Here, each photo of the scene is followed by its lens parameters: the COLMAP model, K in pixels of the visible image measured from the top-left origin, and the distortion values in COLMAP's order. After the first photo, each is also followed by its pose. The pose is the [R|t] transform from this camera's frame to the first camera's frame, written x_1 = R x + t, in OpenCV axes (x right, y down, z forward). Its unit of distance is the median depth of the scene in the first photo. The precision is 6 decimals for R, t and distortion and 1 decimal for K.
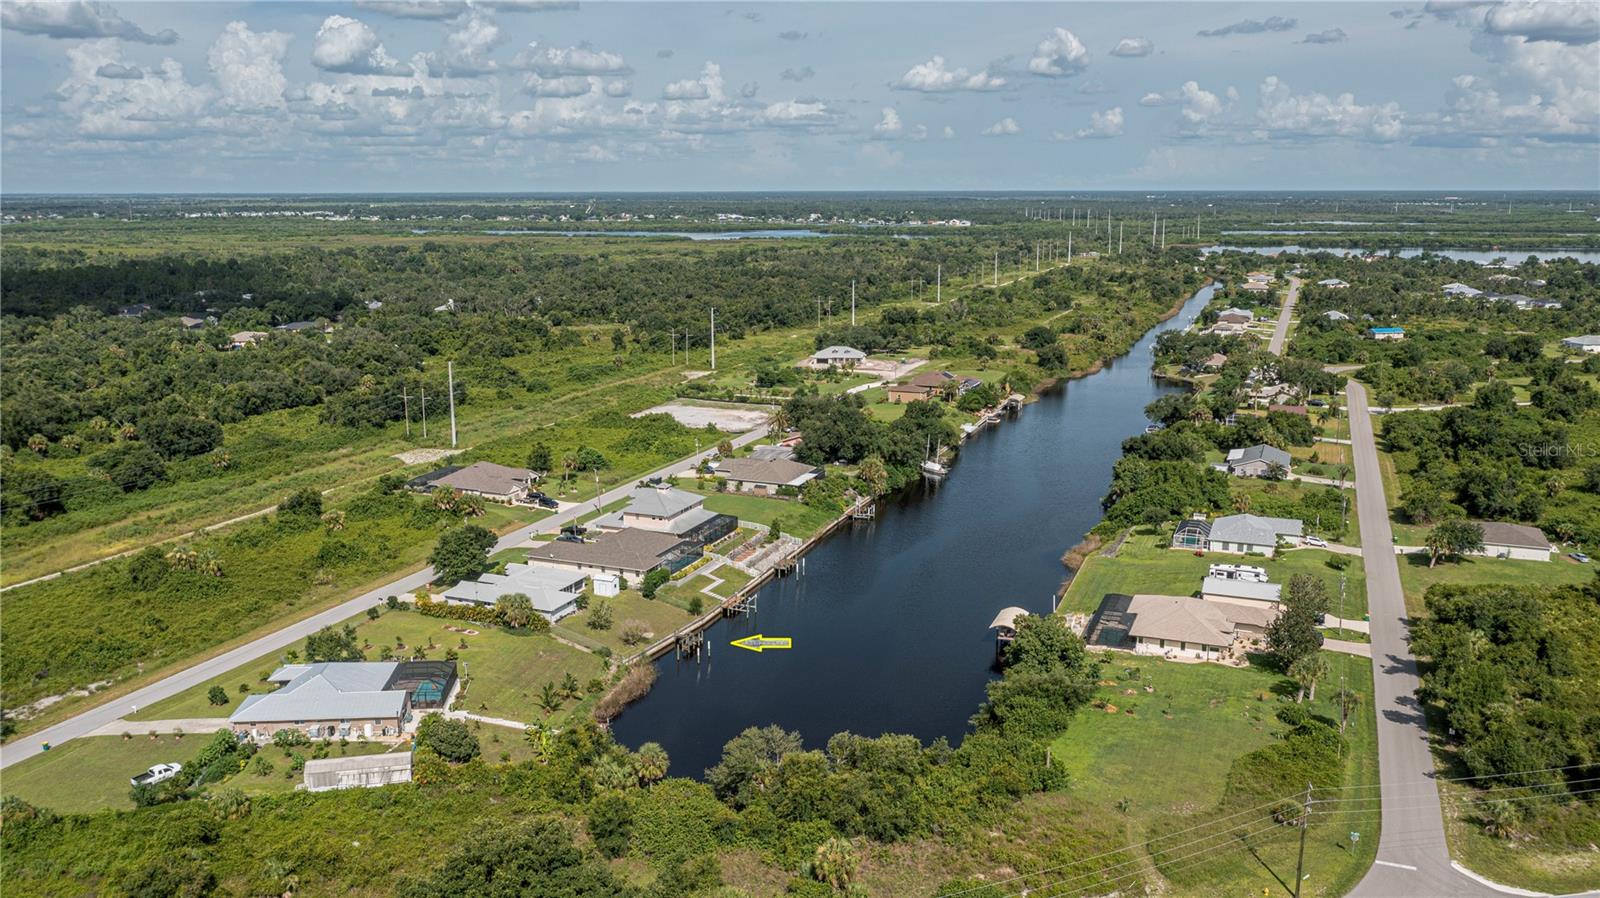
lens RADIAL K [[1267.6, 0, 807.6], [0, 1267.6, 453.1], [0, 0, 1]] dist [-0.020686, 0.004740]
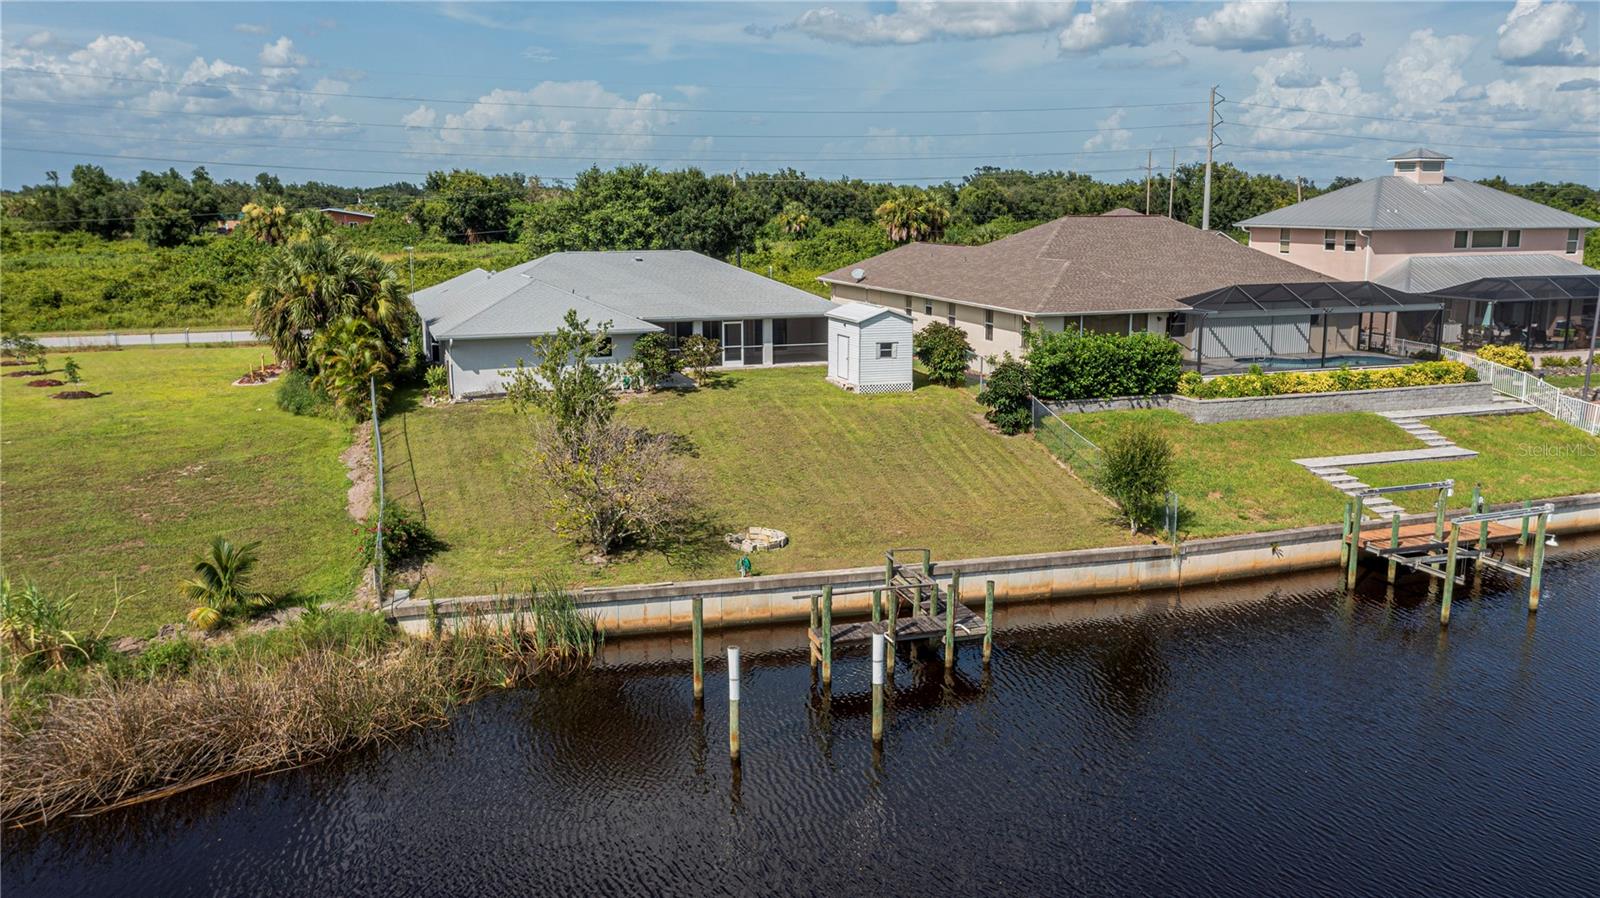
lens RADIAL K [[1267.6, 0, 803.8], [0, 1267.6, 442.4], [0, 0, 1]] dist [-0.020686, 0.004740]
pose [[0.656940, 0.139168, -0.740987, 0.011957], [-0.154079, 0.986855, 0.048743, 0.079309], [0.738030, 0.082149, 0.669748, 0.583699]]
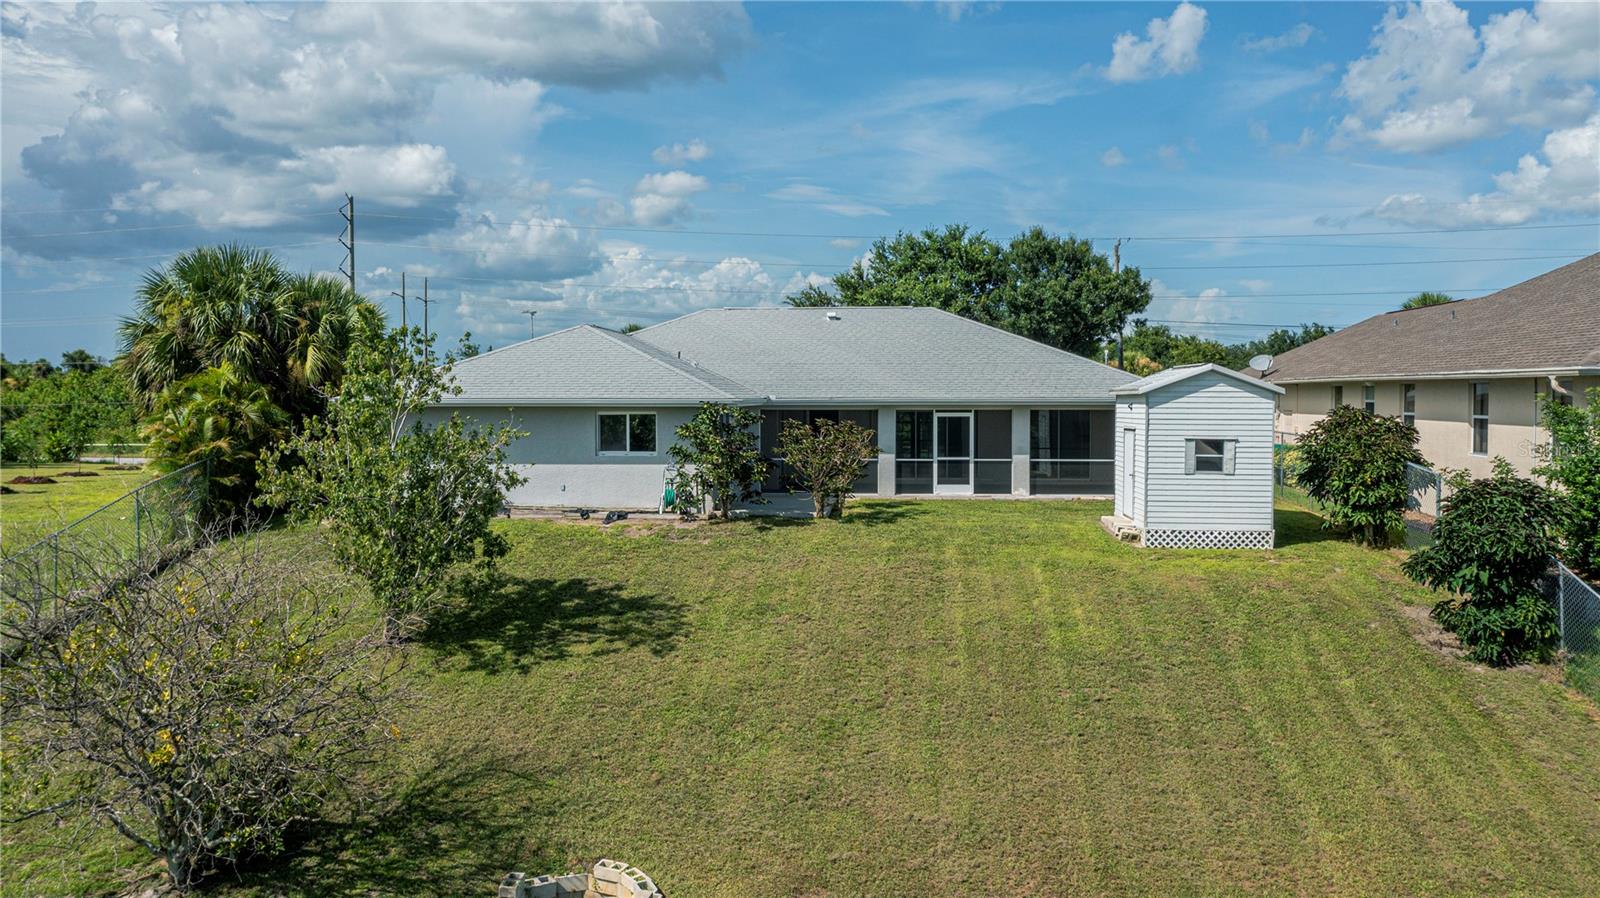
lens RADIAL K [[1267.6, 0, 798.7], [0, 1267.6, 447.2], [0, 0, 1]] dist [-0.020686, 0.004740]
pose [[0.279367, 0.035360, -0.959533, -0.040177], [-0.197119, 0.980149, -0.021272, 0.079771], [0.939733, 0.195084, 0.280791, 0.657929]]
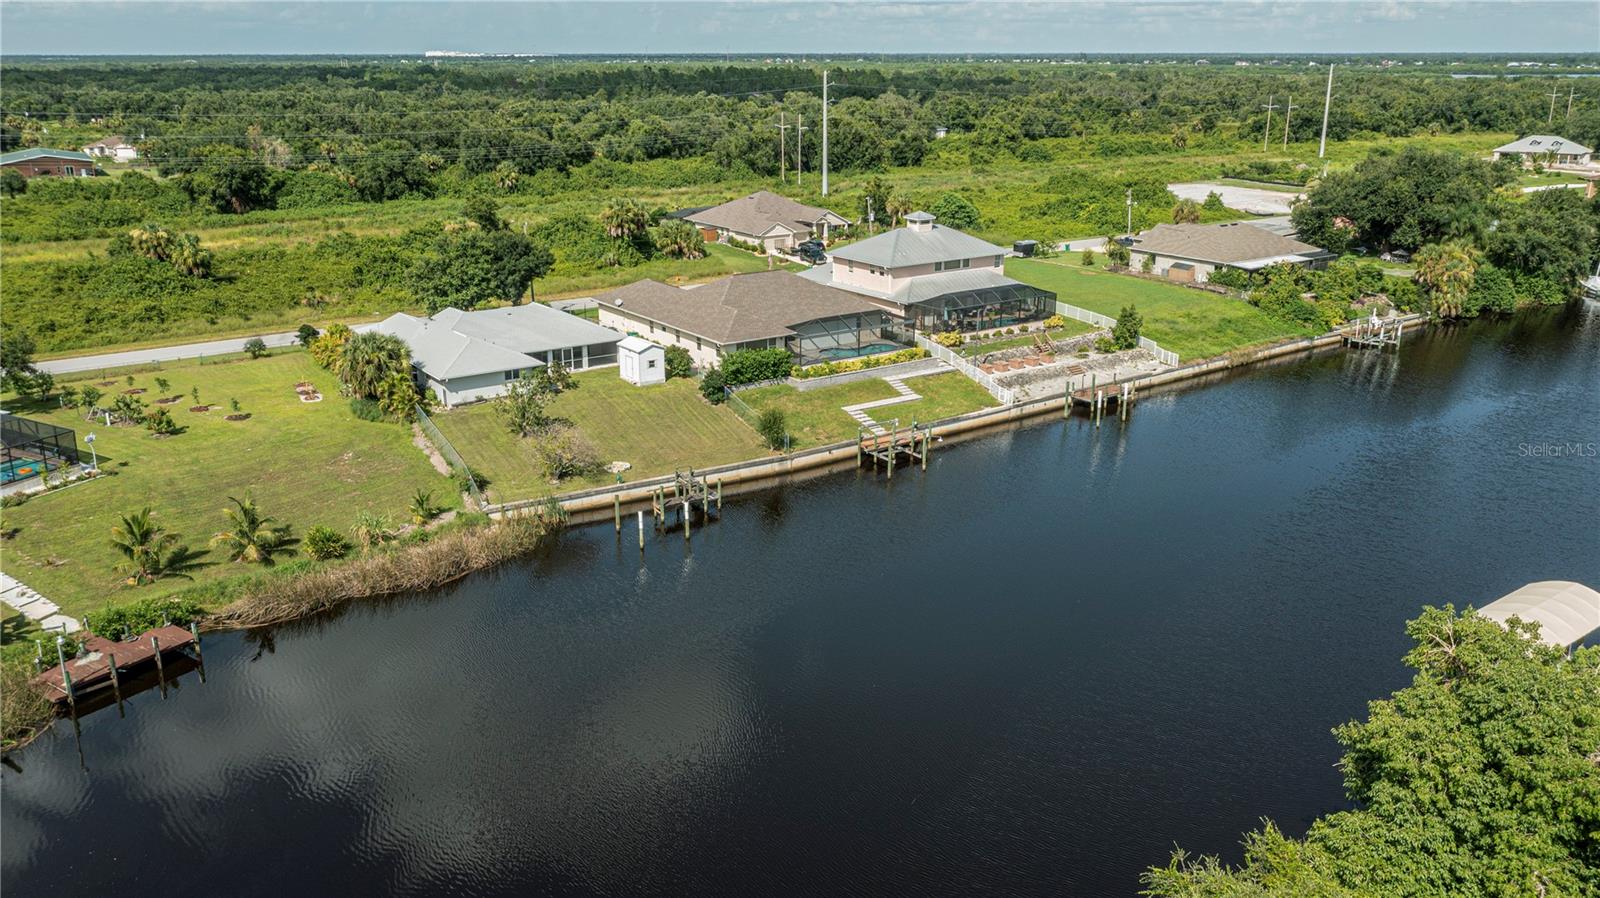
lens RADIAL K [[1267.6, 0, 806.0], [0, 1267.6, 435.7], [0, 0, 1]] dist [-0.020686, 0.004740]
pose [[0.836026, 0.157702, -0.525539, 0.110566], [-0.112413, 0.986718, 0.117264, 0.048147], [0.537052, -0.038958, 0.842649, 0.436678]]
